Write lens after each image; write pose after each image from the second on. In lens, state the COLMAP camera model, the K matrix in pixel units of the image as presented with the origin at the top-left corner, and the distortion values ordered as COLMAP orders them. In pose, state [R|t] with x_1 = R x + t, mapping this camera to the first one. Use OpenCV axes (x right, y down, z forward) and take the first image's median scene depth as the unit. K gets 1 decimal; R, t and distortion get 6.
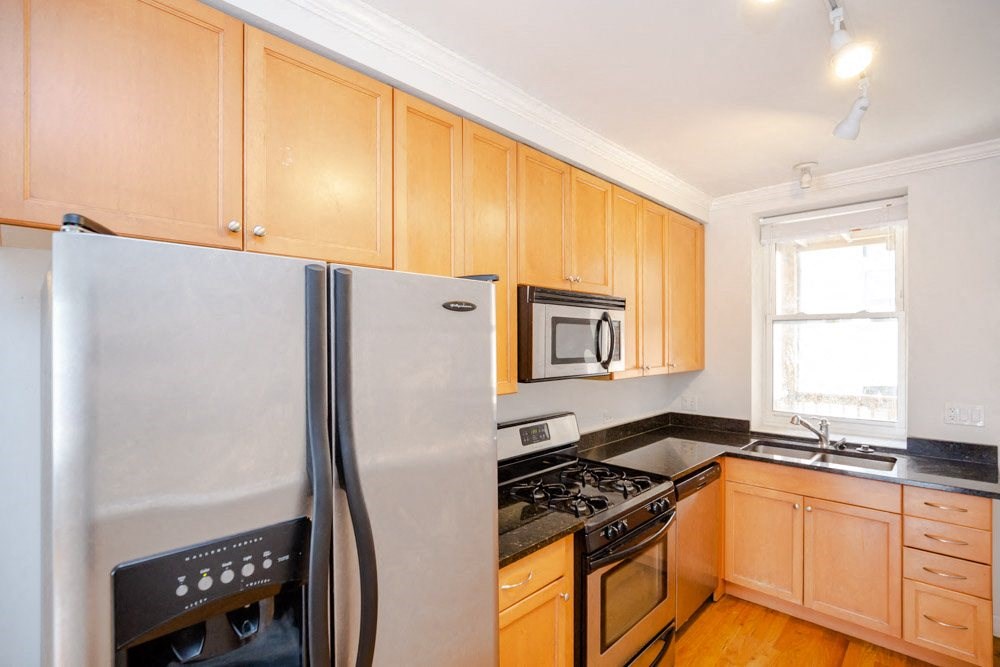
lens RADIAL K [[477.8, 0, 482.8], [0, 477.8, 349.9], [0, 0, 1]] dist [0.001225, 0.000216]
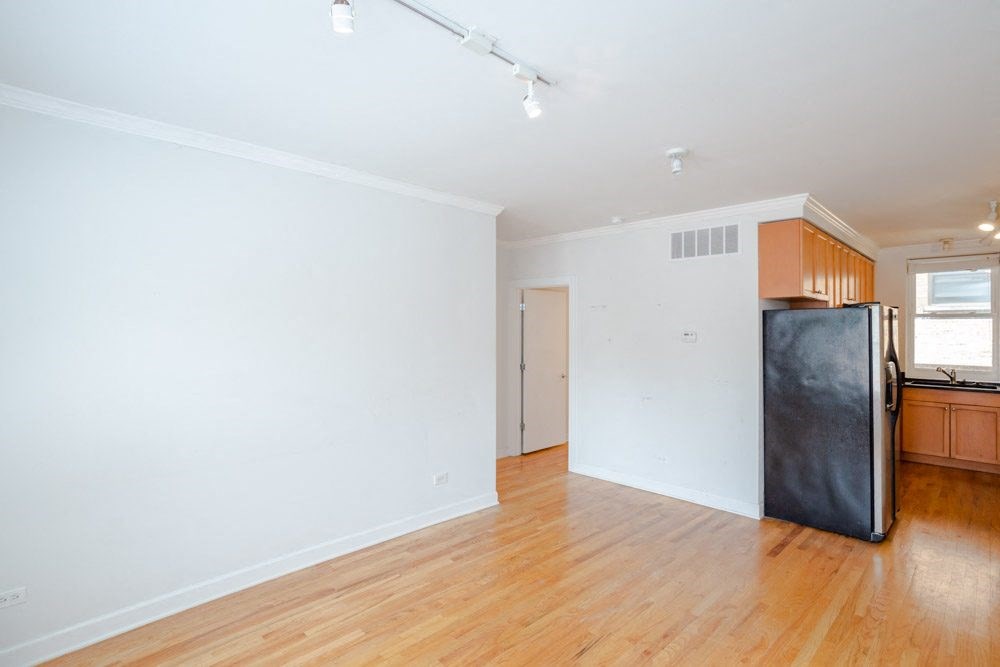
lens RADIAL K [[451.6, 0, 500.5], [0, 451.6, 331.8], [0, 0, 1]] dist [-0.000142, -0.000286]
pose [[0.998171, -0.001964, -0.060428, -0.984405], [0.001579, 0.999978, -0.006423, 0.003392], [0.060439, 0.006316, 0.998152, -0.913518]]
